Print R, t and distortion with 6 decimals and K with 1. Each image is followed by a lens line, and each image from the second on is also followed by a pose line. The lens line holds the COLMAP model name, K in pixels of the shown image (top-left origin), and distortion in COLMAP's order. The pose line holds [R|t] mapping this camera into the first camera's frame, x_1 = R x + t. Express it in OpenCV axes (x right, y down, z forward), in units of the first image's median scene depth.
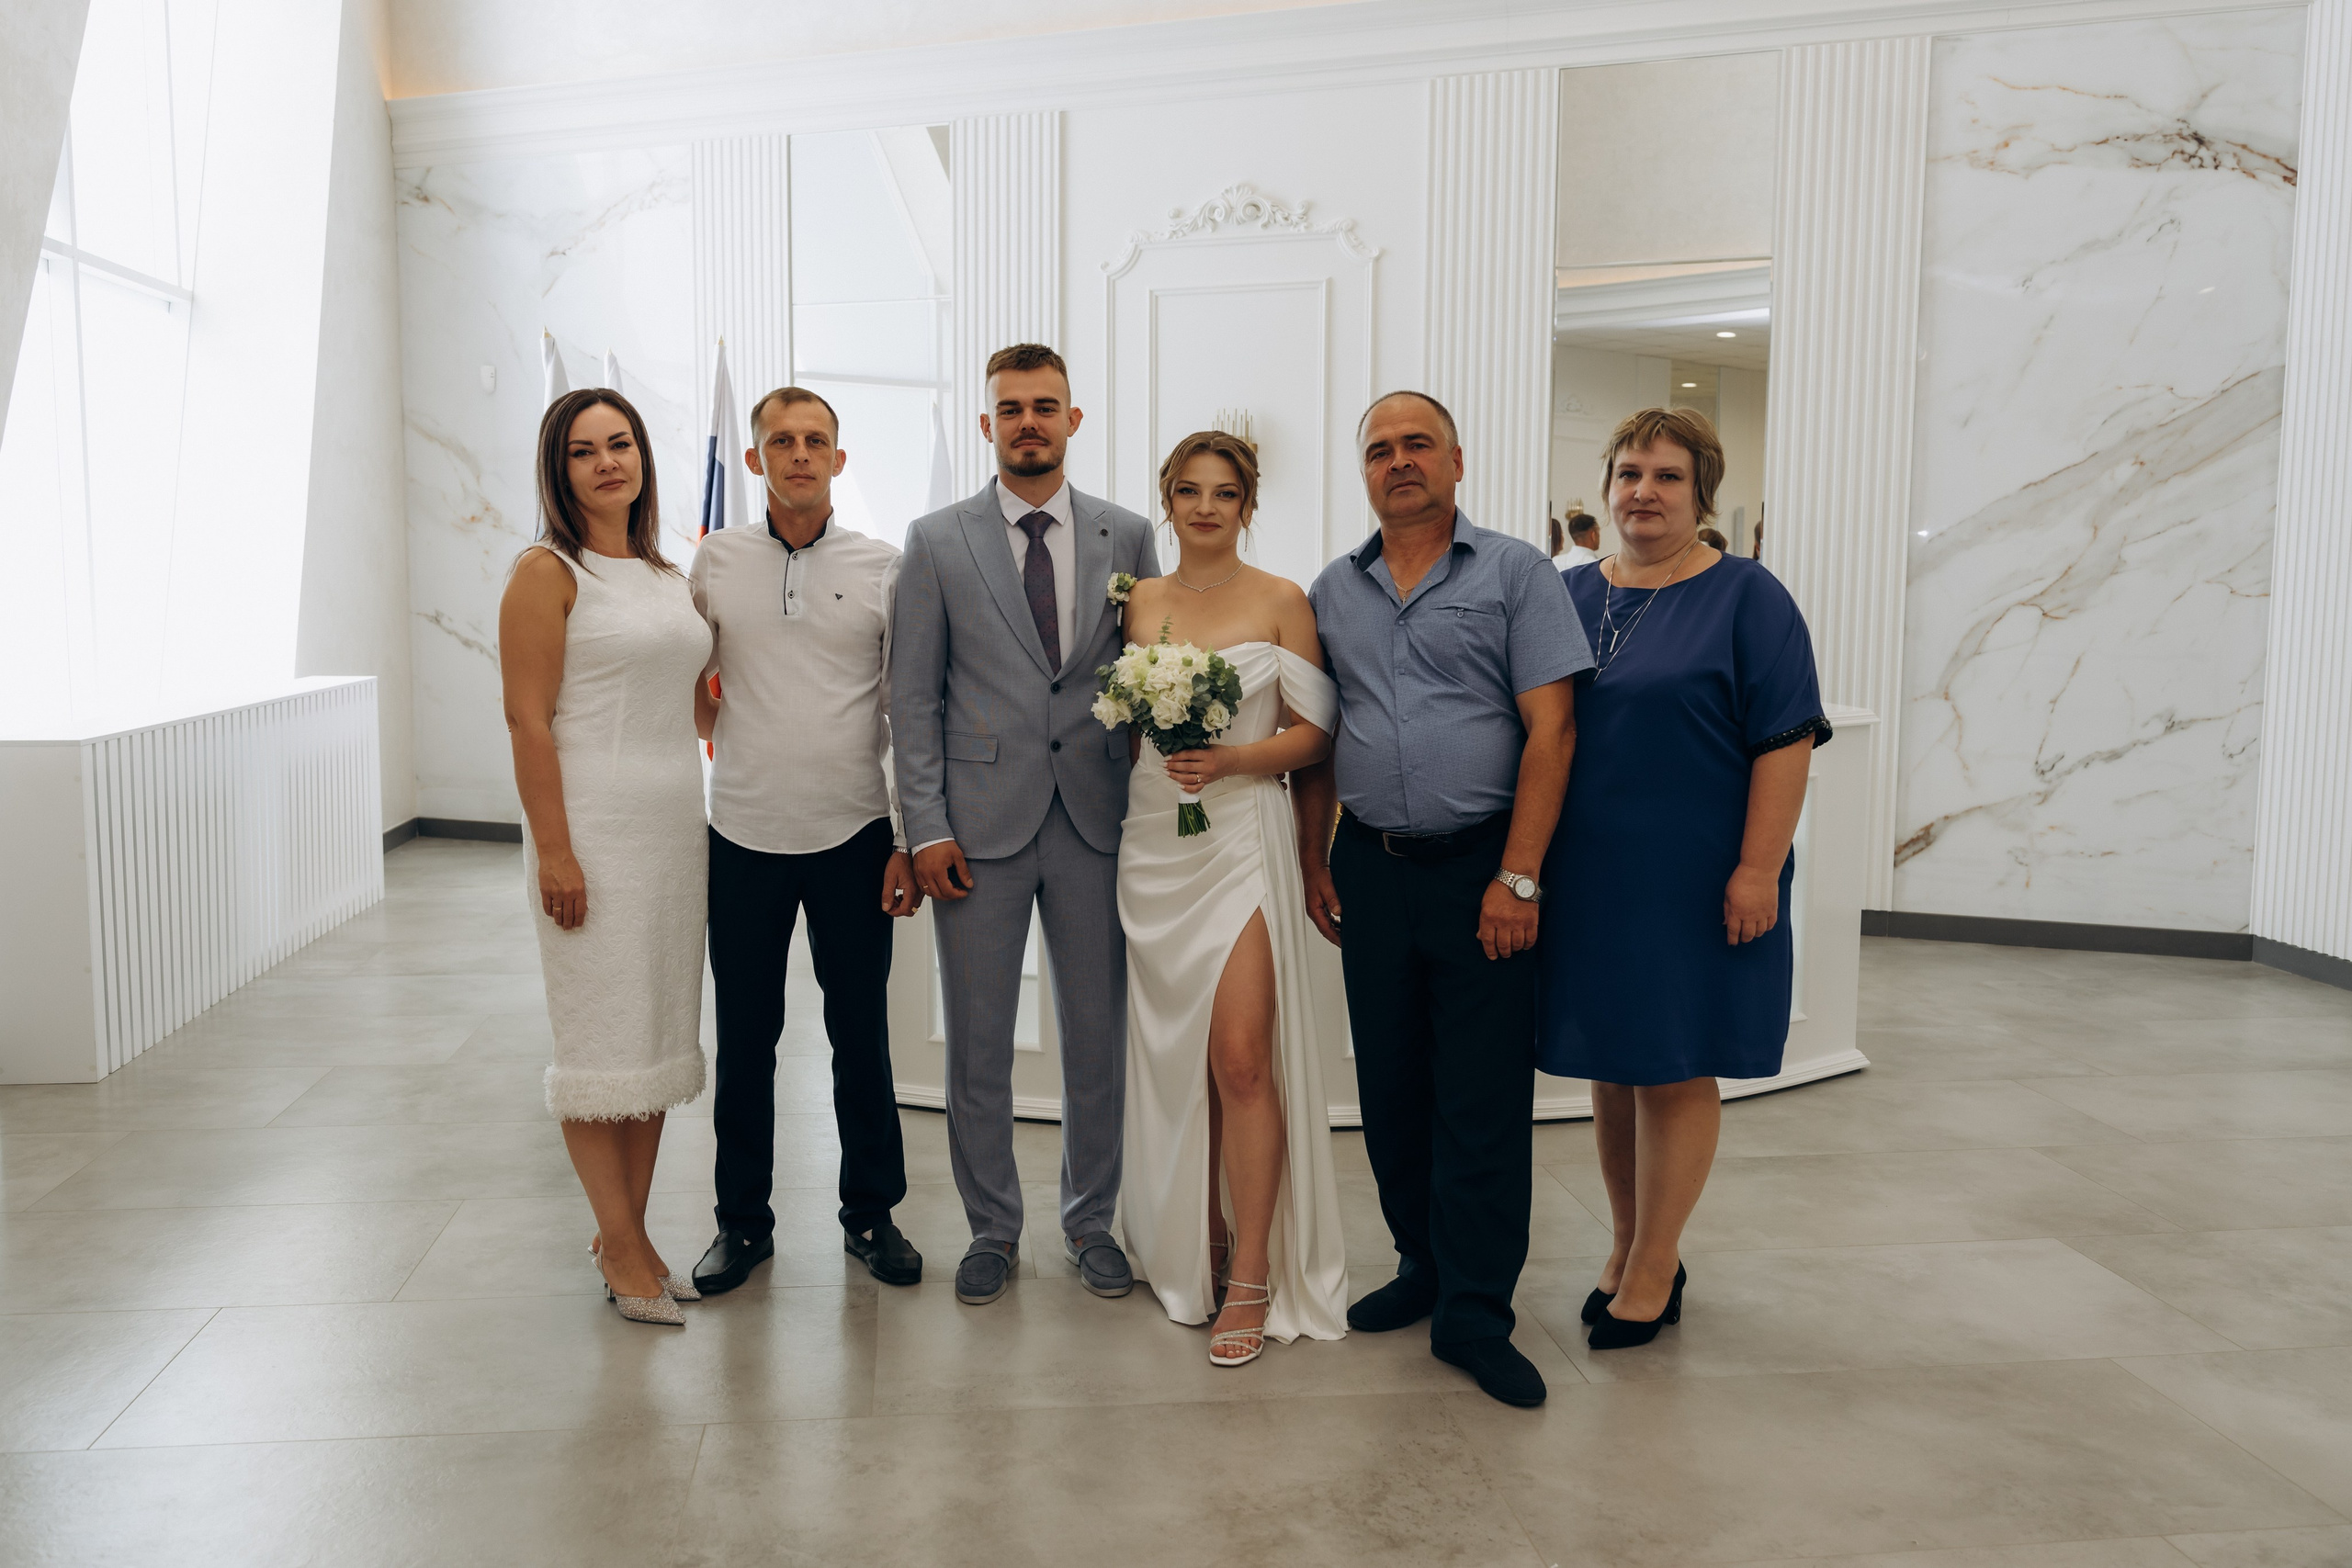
lens RADIAL K [[1992.0, 0, 1165.9], [0, 1992.0, 773.5], [0, 0, 1]] dist [0.004971, -0.000326]
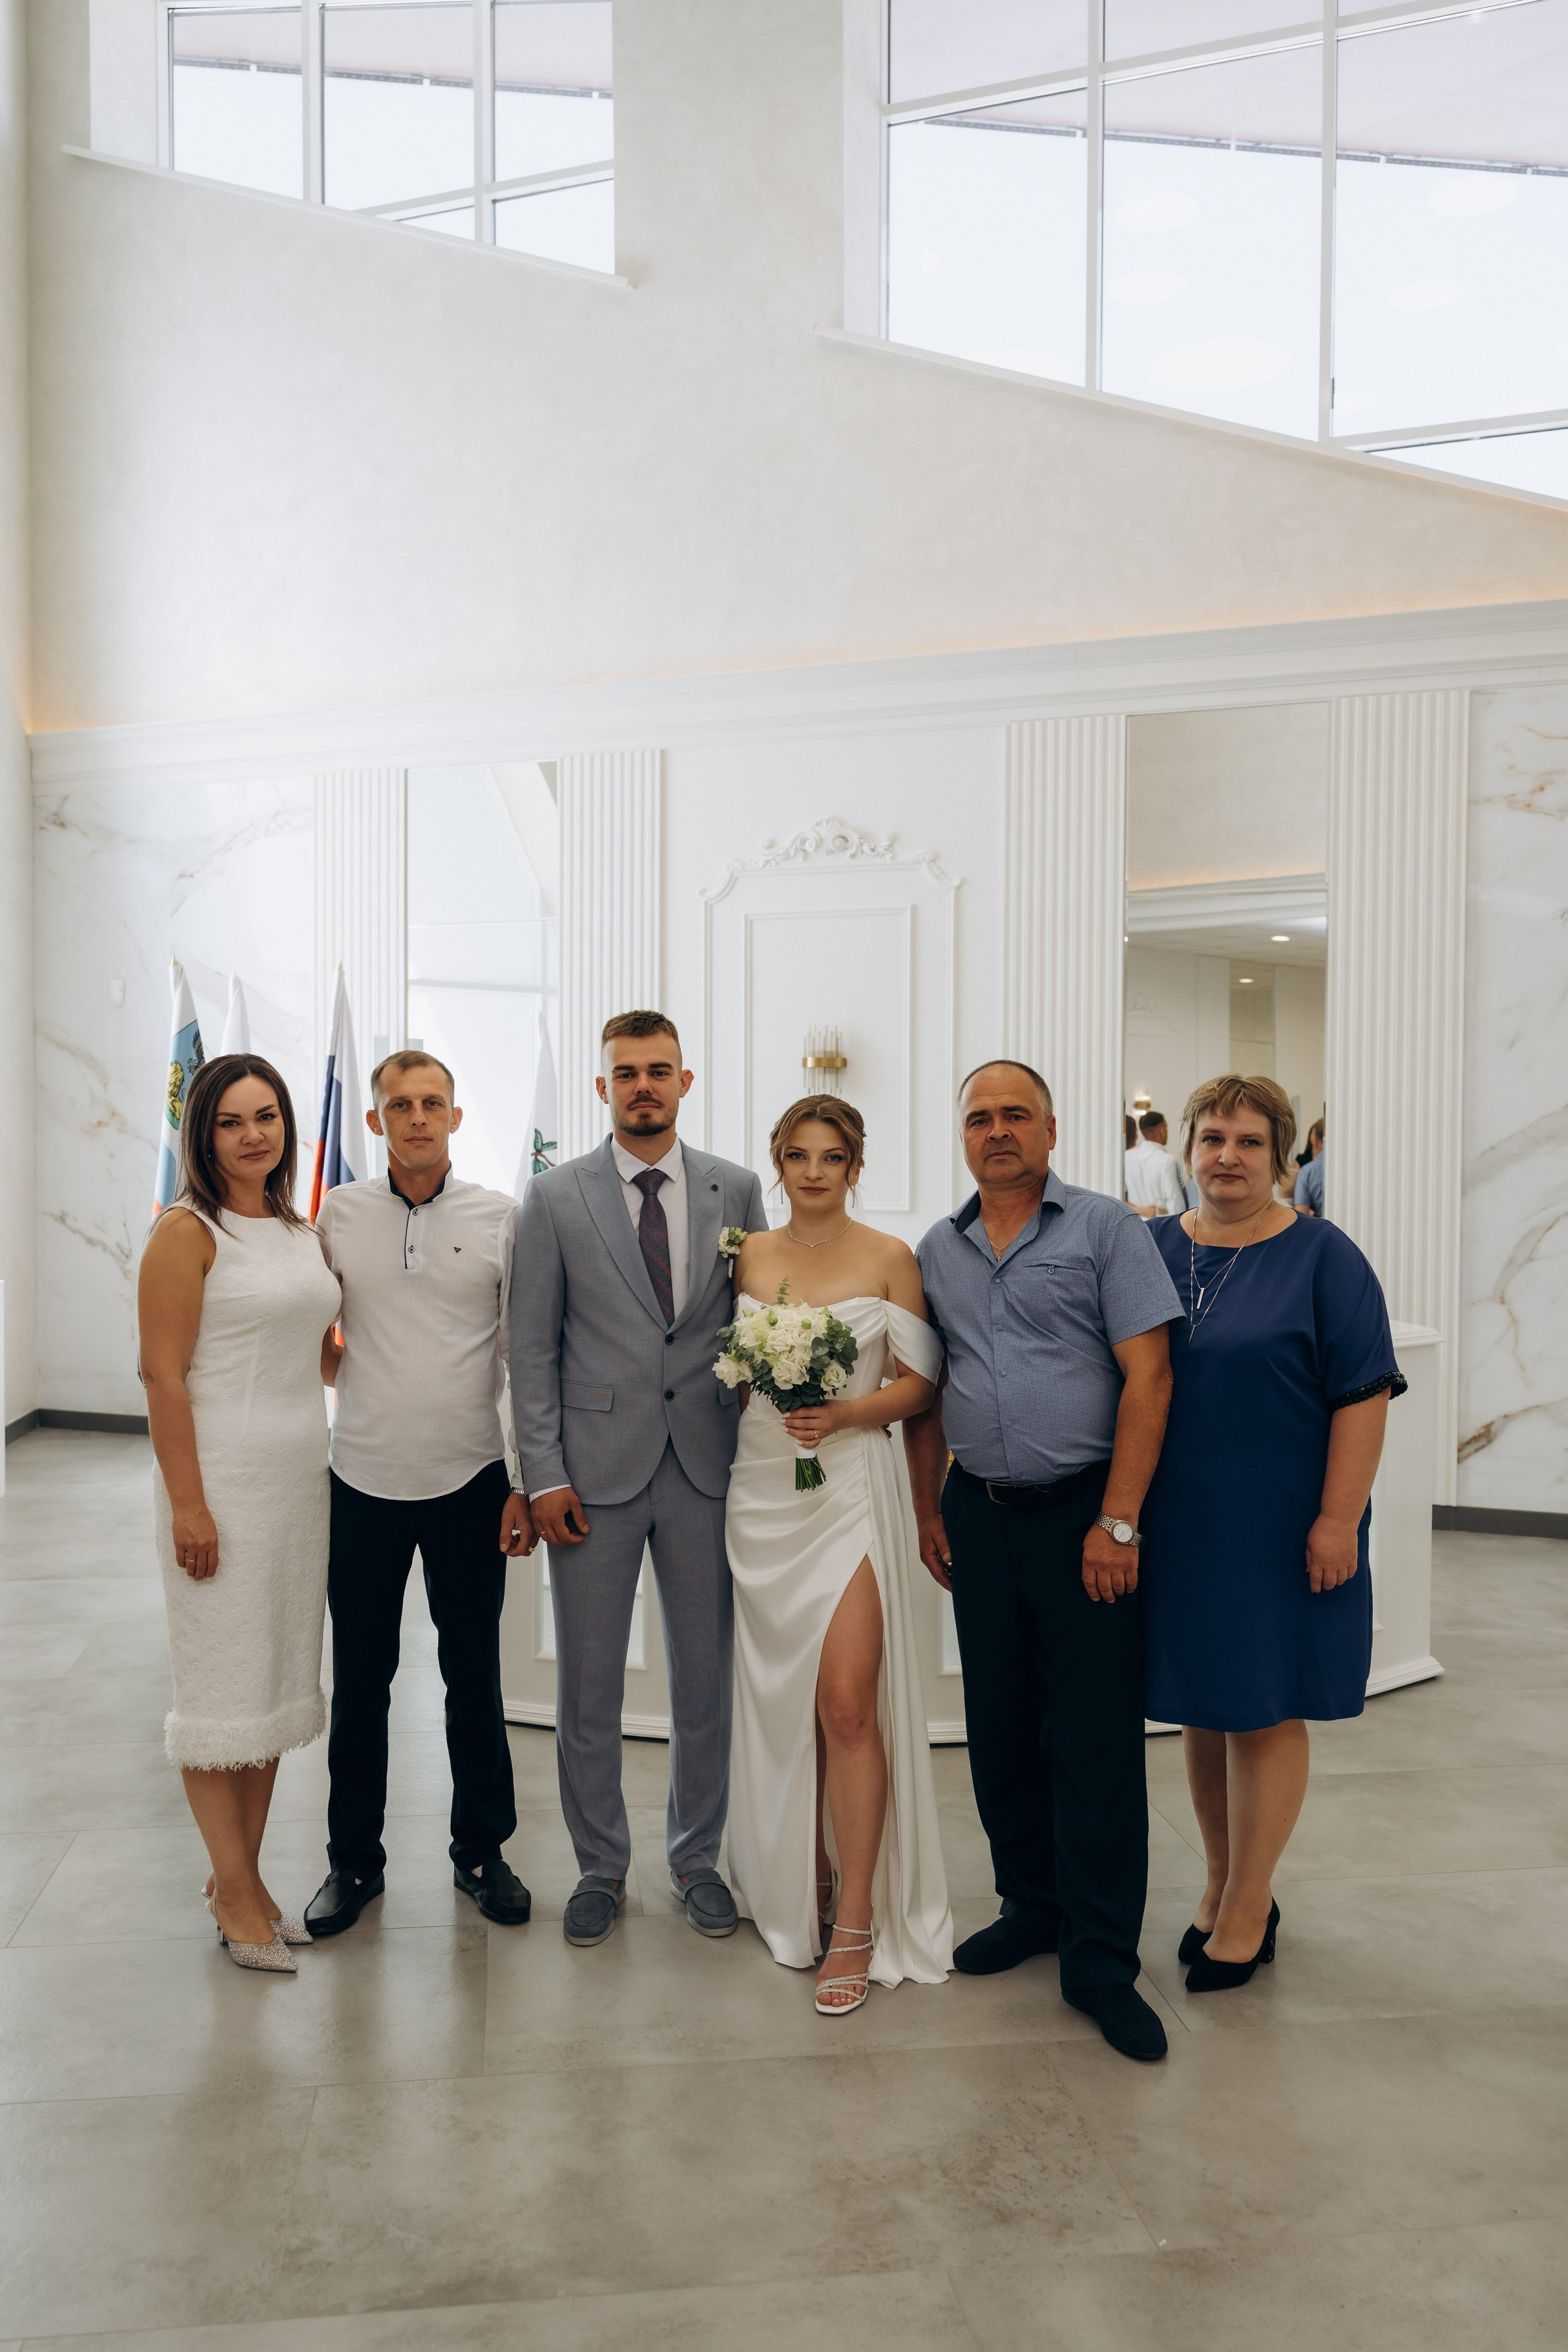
lens RADIAL K [[1894.0, 0, 781.7], [0, 1894.0, 1185.2], [0, 0, 1]] dist [0.002749, -0.002547]
pose [[0.999882, -0.001238, 0.015307, -0.004635], [0.002402, 0.997084, -0.076276, -0.024577], [-0.015168, 0.076304, 0.996969, 0.002804]]
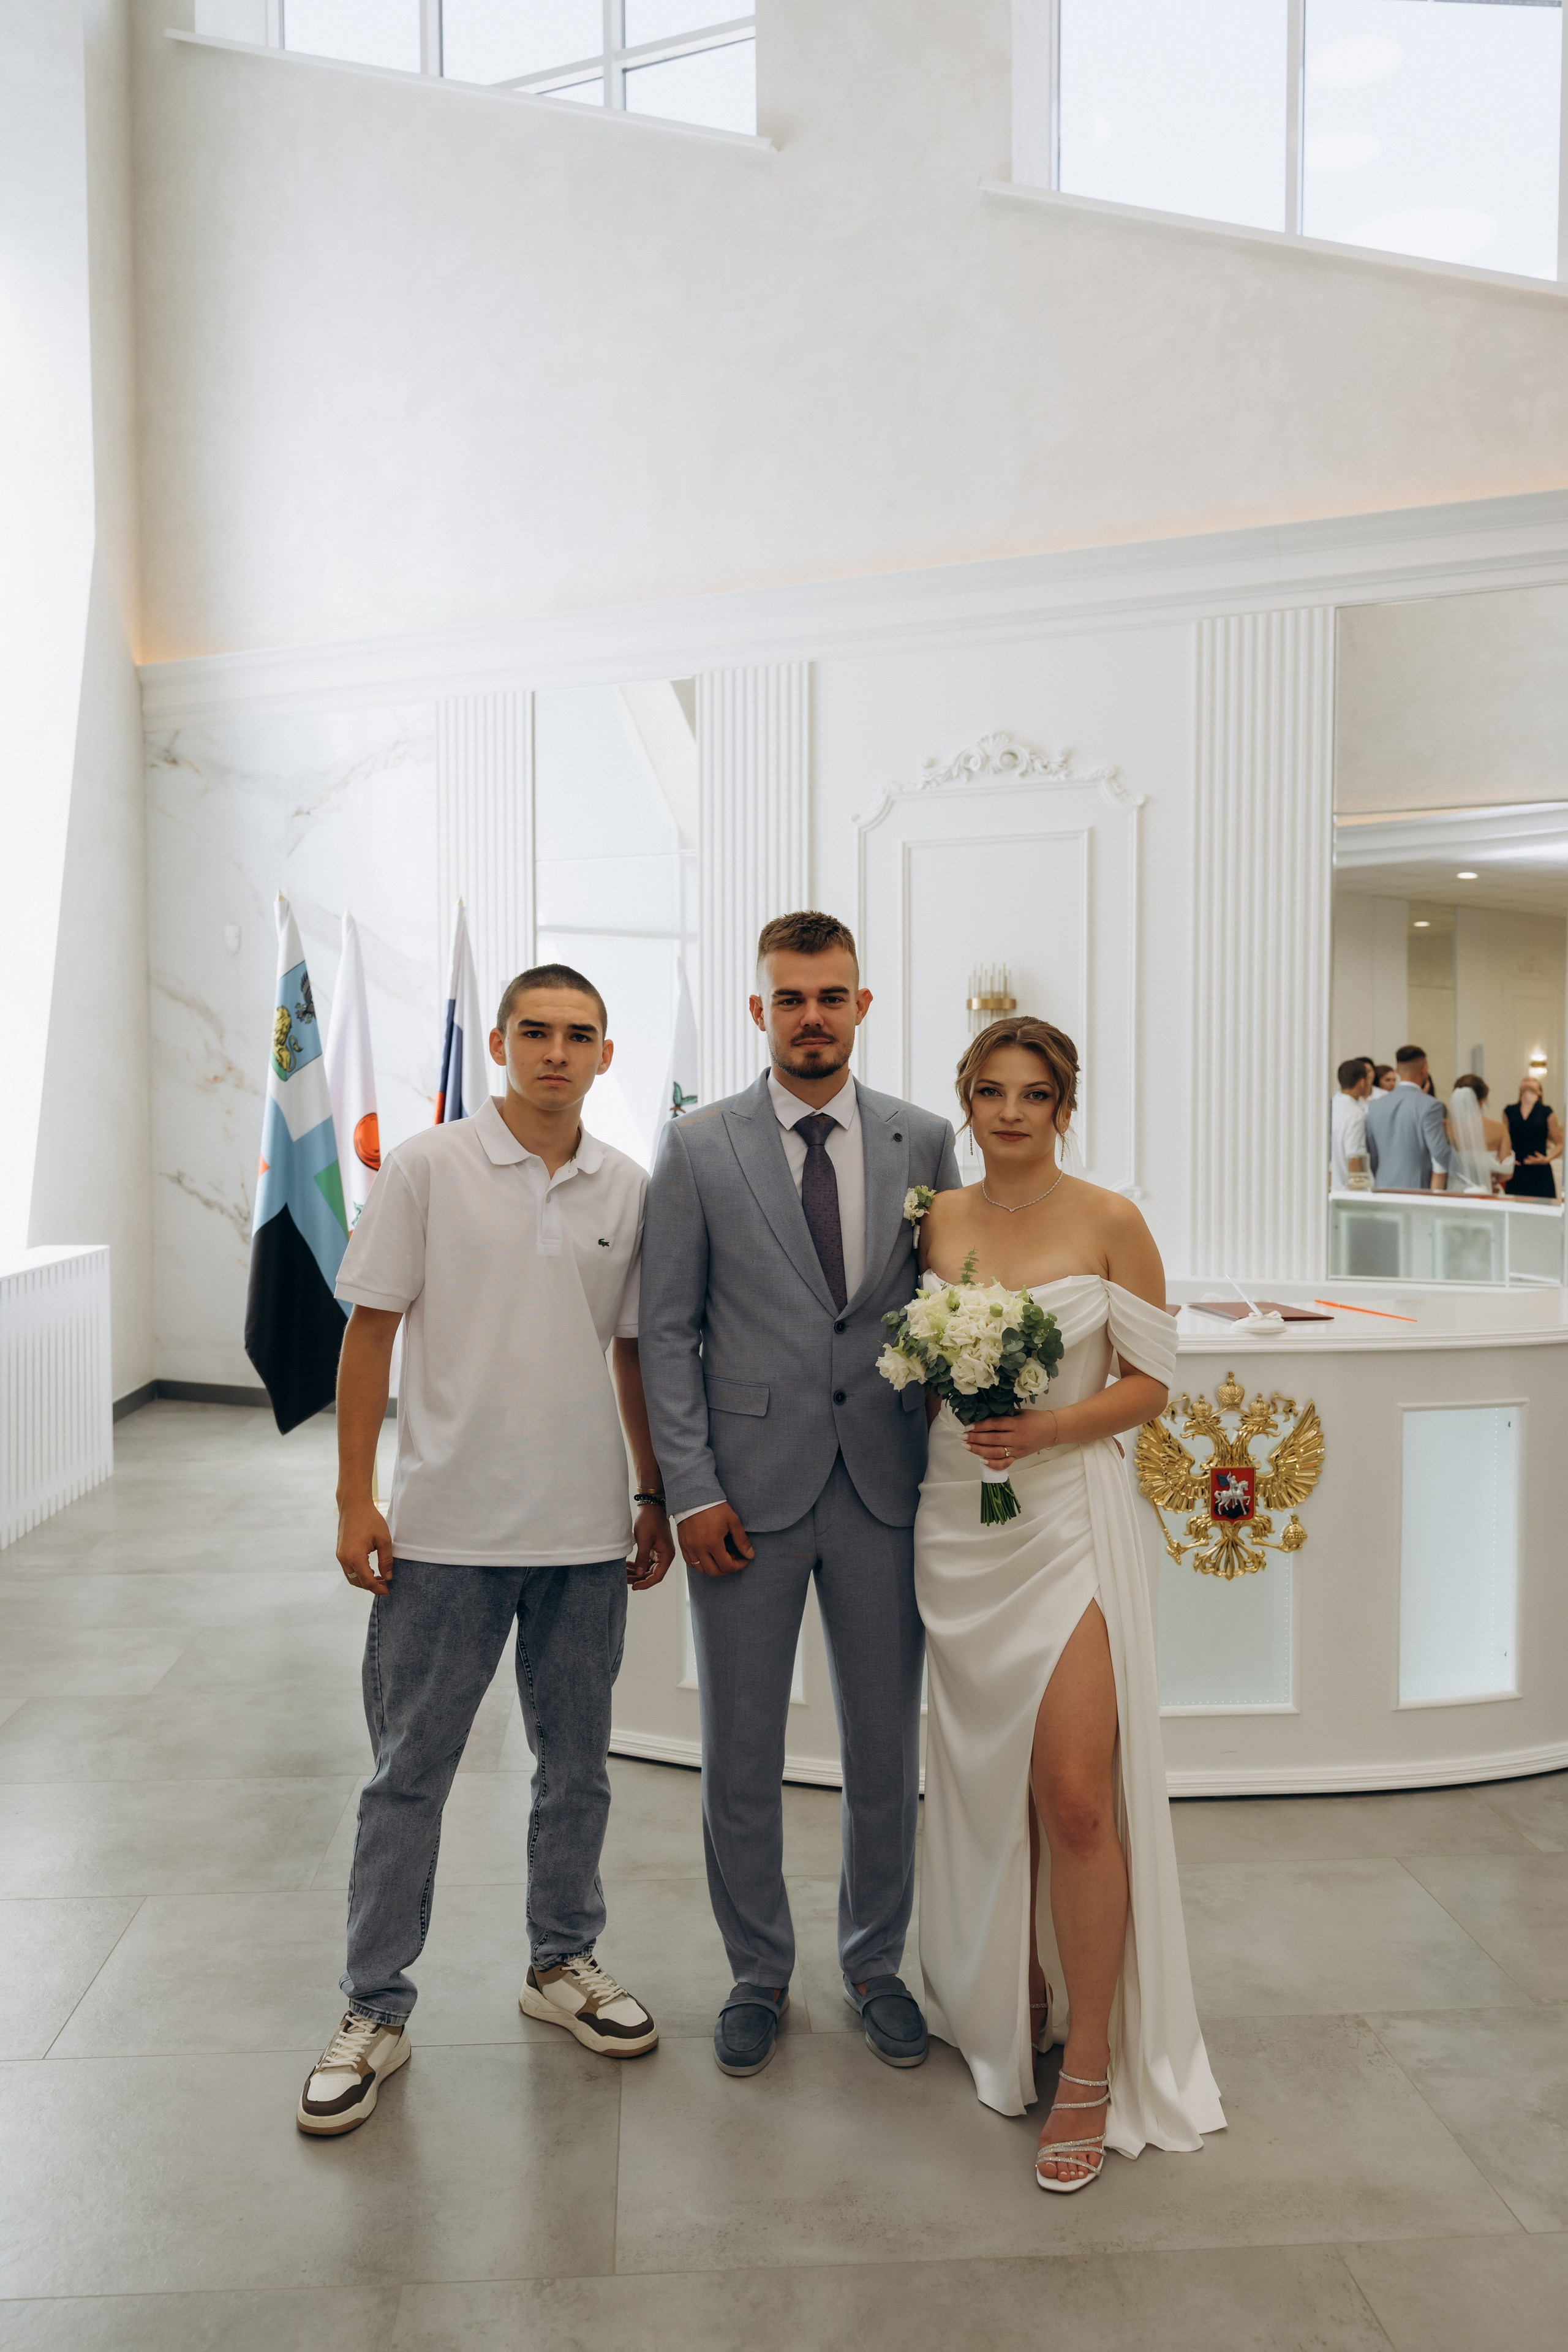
lens RADIAL K [[1888.2, 0, 793.3], [0, 1888.2, 1184.6], [0, 0, 1]] dist [0.002395, -0.003079]
pose [[0.998665, -0.004284, -0.051472, -0.016643], [0.001422, 0.998457, -0.055513, -0.030117], [0.051630, 0.055366, 0.997130, 0.108155]]
